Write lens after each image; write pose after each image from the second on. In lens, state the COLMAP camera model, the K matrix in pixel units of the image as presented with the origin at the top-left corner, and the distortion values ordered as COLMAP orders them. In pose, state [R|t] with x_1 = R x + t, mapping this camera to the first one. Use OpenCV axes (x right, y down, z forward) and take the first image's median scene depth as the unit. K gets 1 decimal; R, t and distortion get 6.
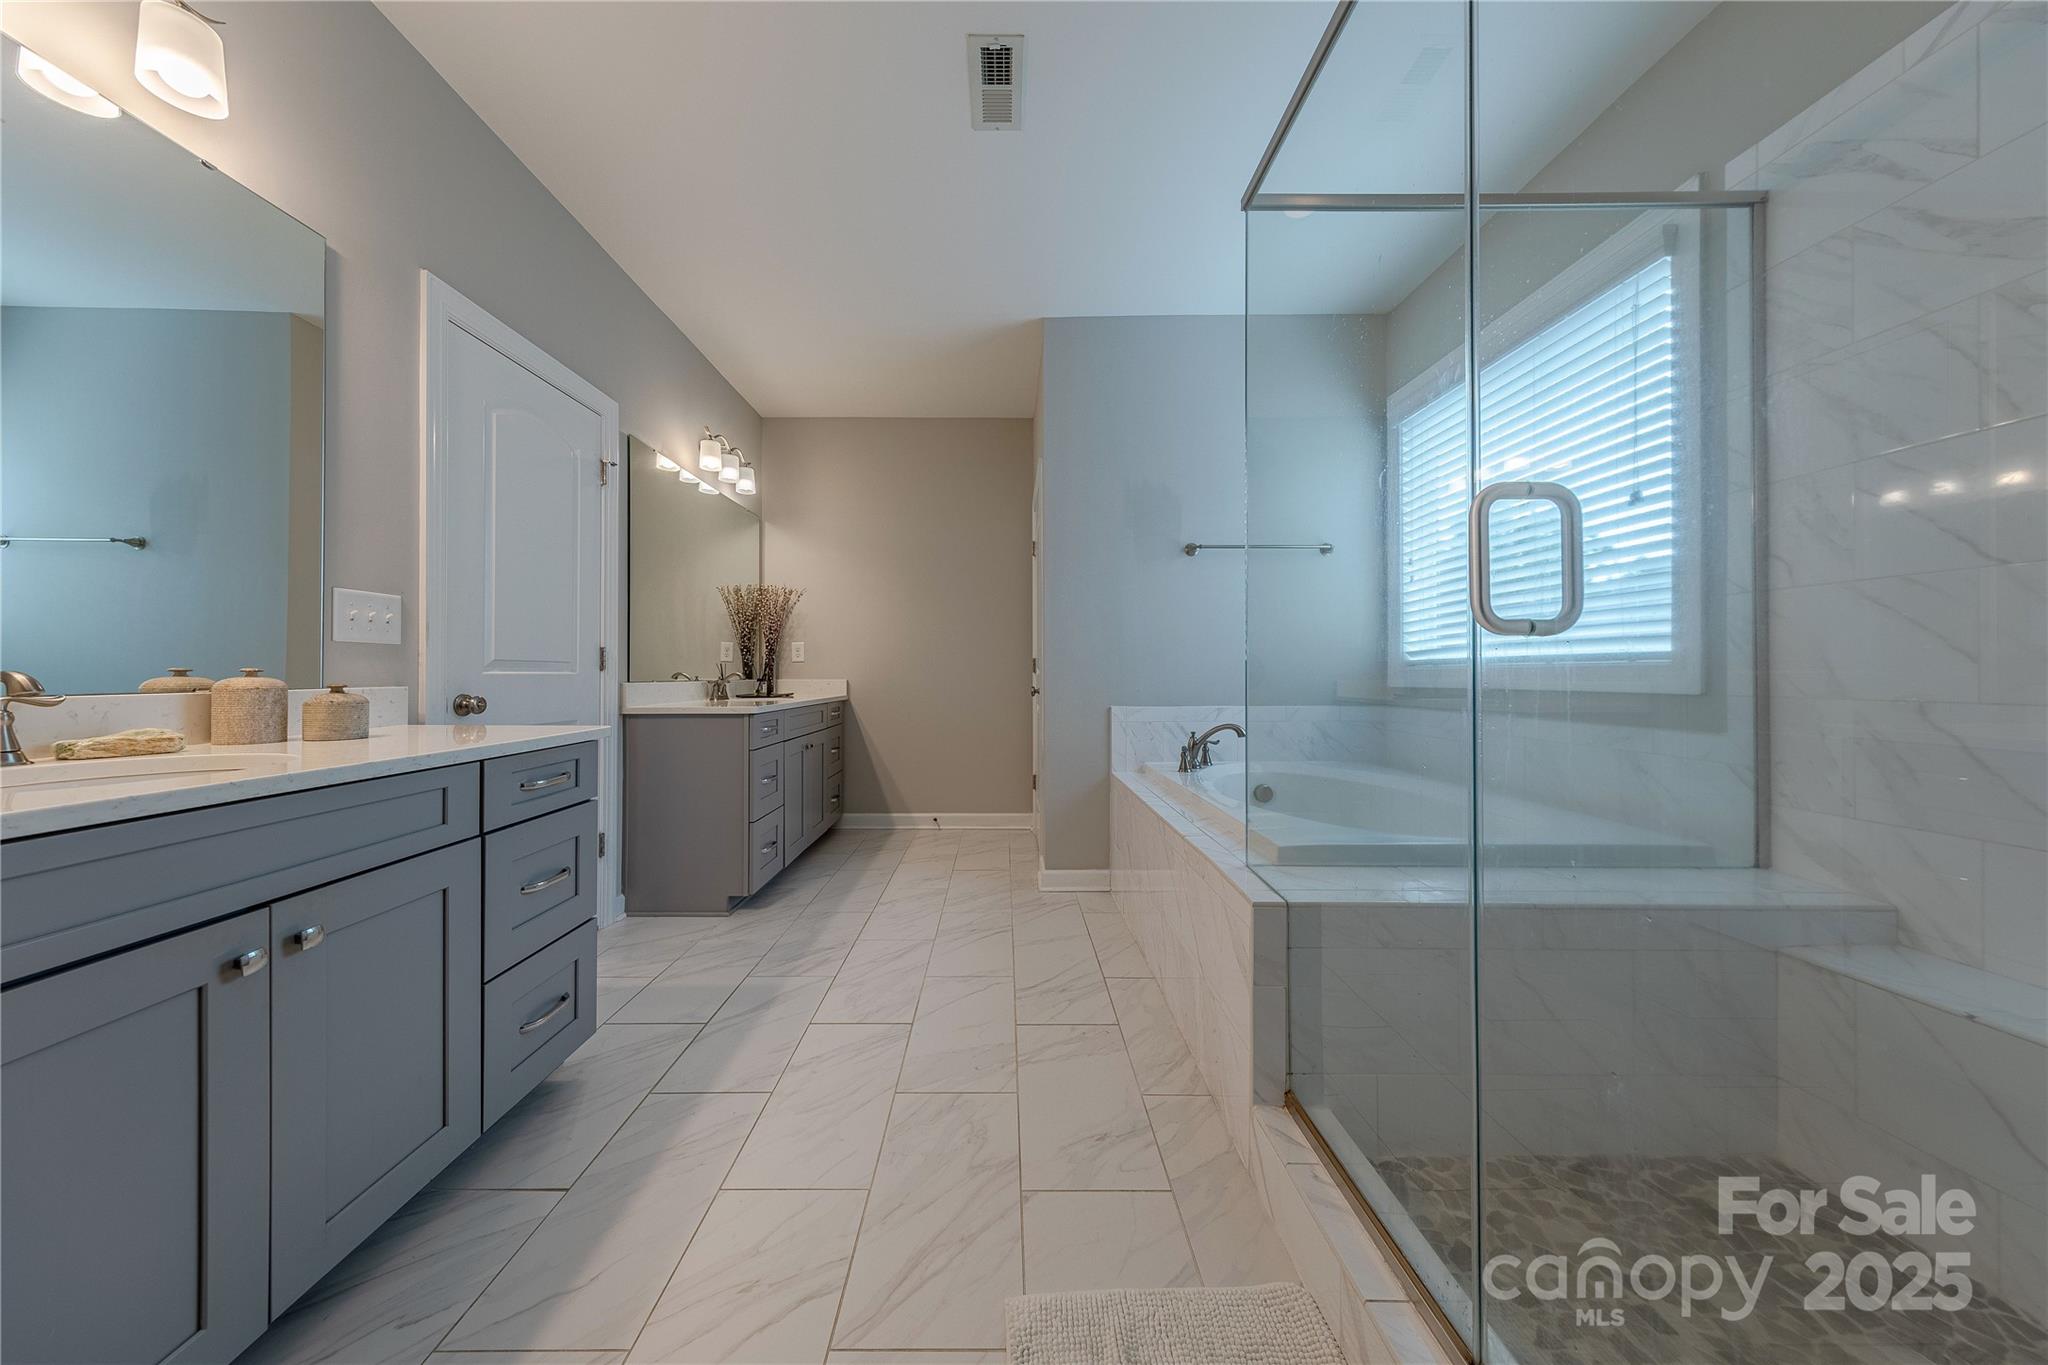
lens RADIAL K [[646.0, 0, 1018.6], [0, 646.0, 672.3], [0, 0, 1]] dist [0.010593, -0.001250]
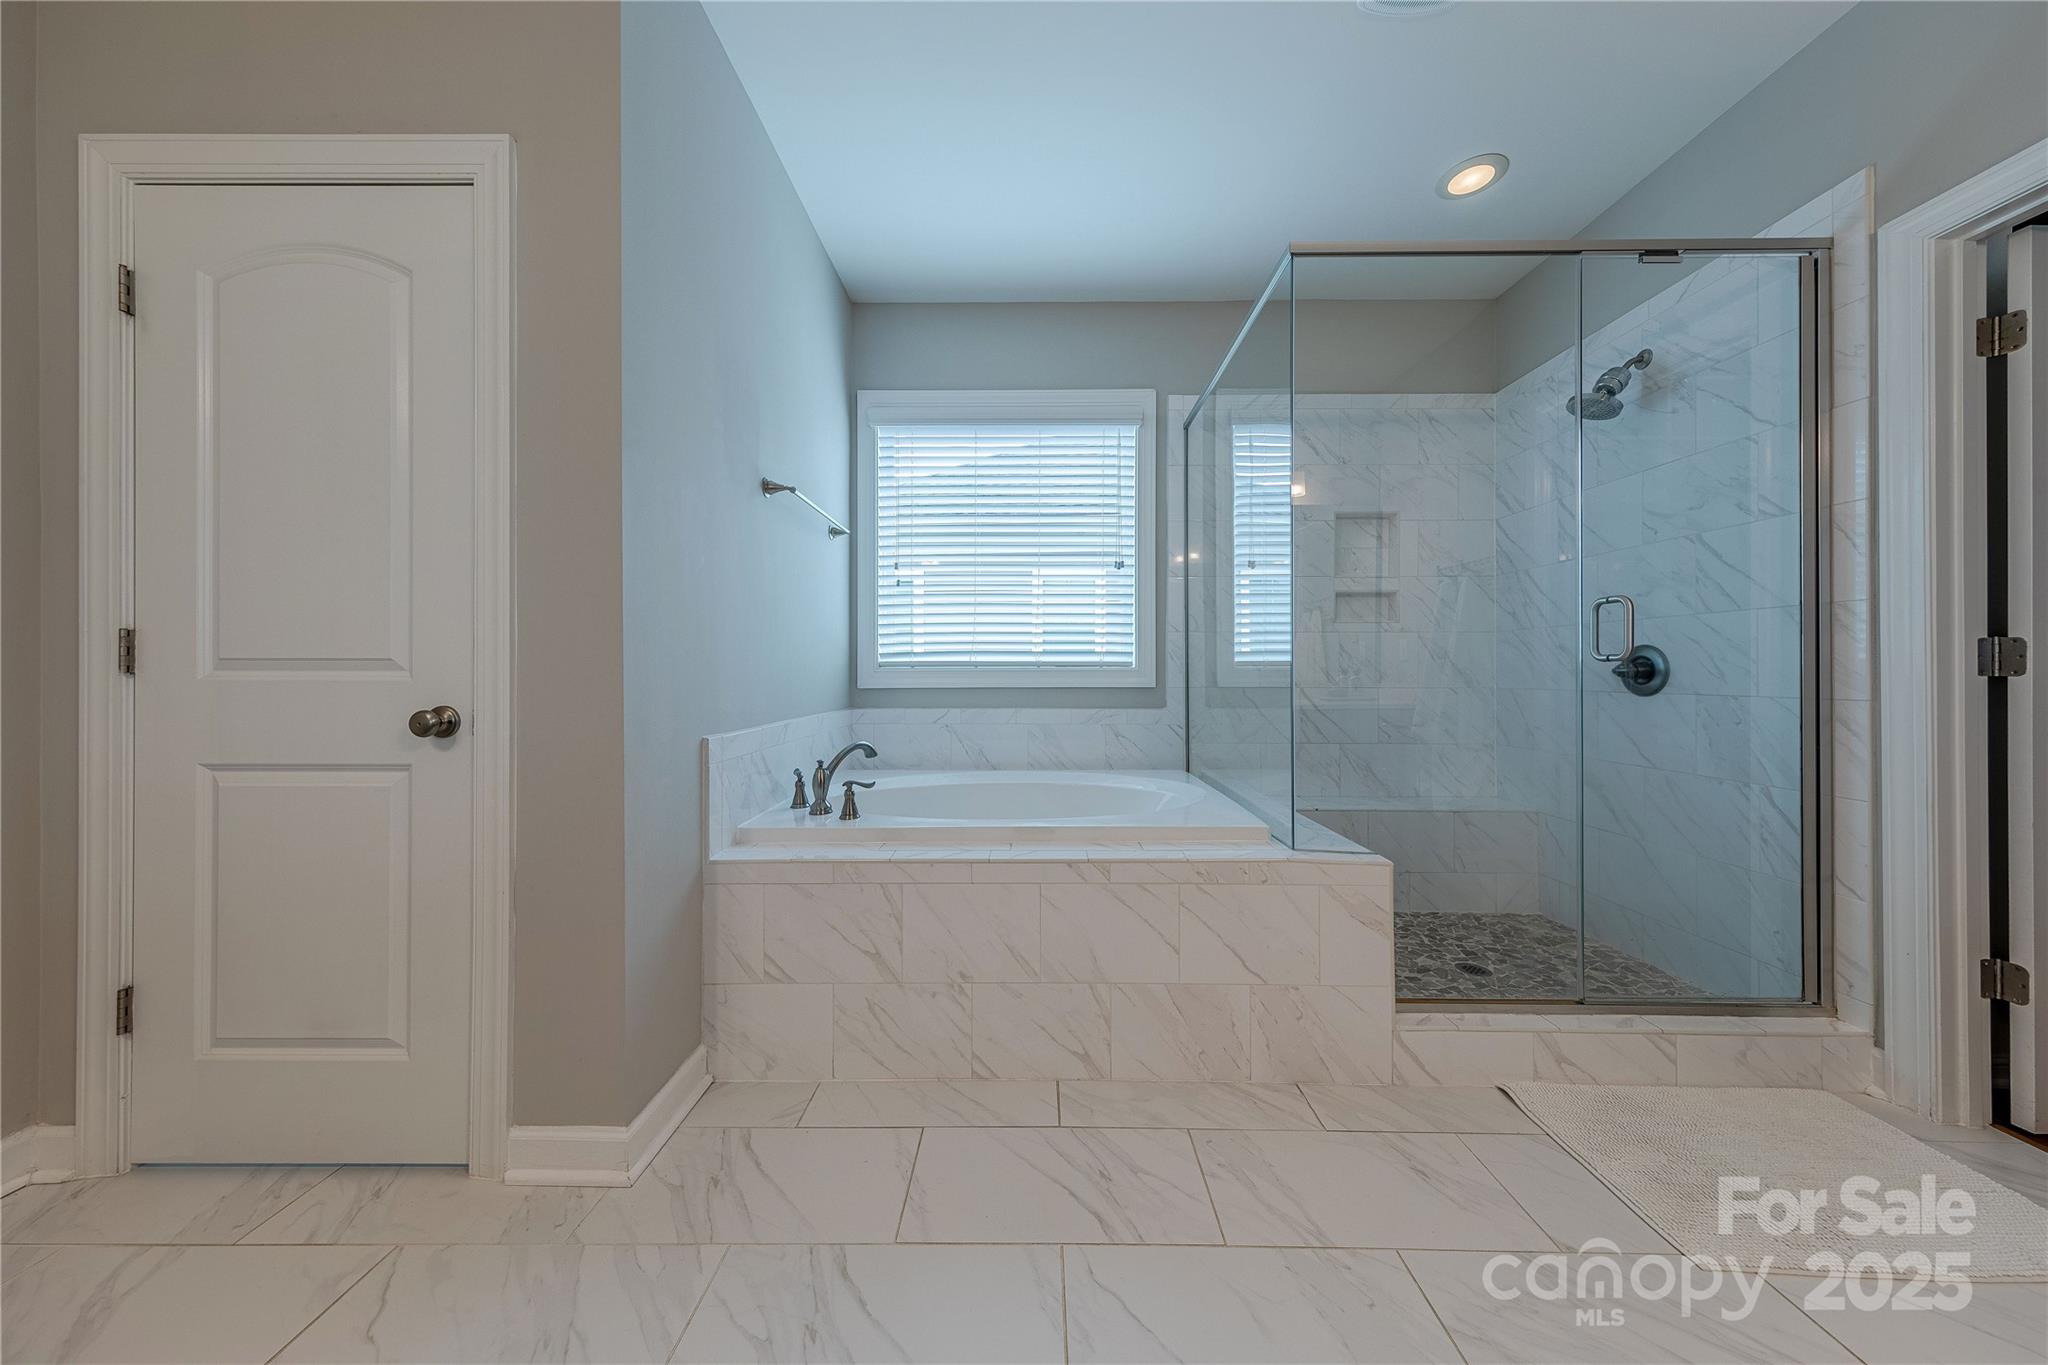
lens RADIAL K [[646.0, 0, 1027.8], [0, 646.0, 670.4], [0, 0, 1]] dist [0.010593, -0.001250]
pose [[0.034565, 0.009360, 0.999359, -0.591866], [0.005656, 0.999938, -0.009561, 0.007731], [-0.999386, 0.005983, 0.034510, 1.097499]]
